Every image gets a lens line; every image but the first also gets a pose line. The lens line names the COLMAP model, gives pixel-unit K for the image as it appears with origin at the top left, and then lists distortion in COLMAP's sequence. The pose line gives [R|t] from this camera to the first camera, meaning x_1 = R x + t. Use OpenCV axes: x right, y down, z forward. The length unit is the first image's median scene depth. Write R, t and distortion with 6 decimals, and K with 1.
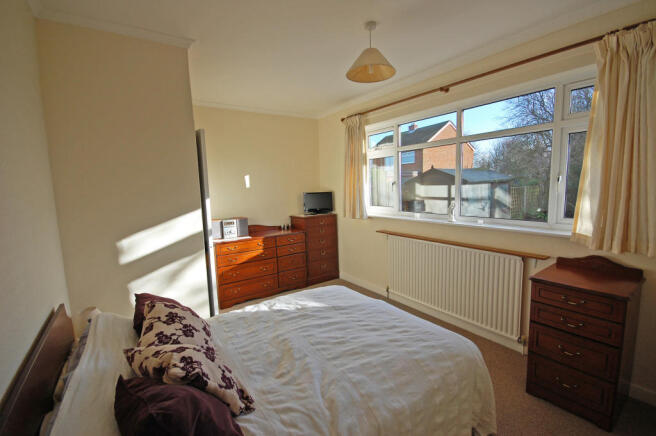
lens RADIAL K [[294.6, 0, 328.0], [0, 294.6, 218.0], [0, 0, 1]] dist [-0.000220, -0.000013]
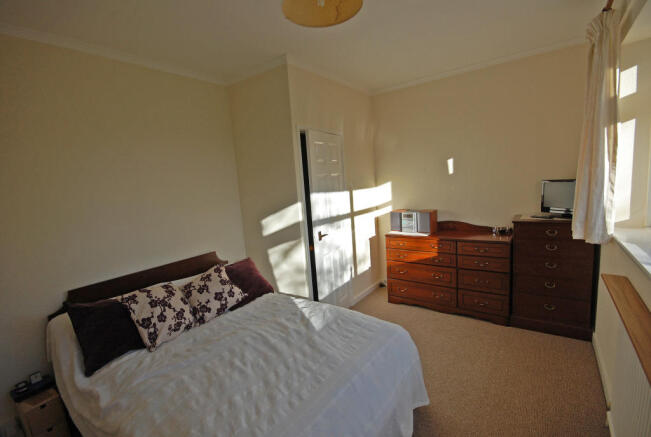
lens RADIAL K [[299.8, 0, 325.5], [0, 299.8, 218.5], [0, 0, 1]] dist [-0.001455, -0.000035]
pose [[0.317118, 0.129055, -0.939564, 0.552078], [-0.050876, 0.991586, 0.119029, -0.086753], [0.947020, 0.010055, 0.321016, 0.569112]]
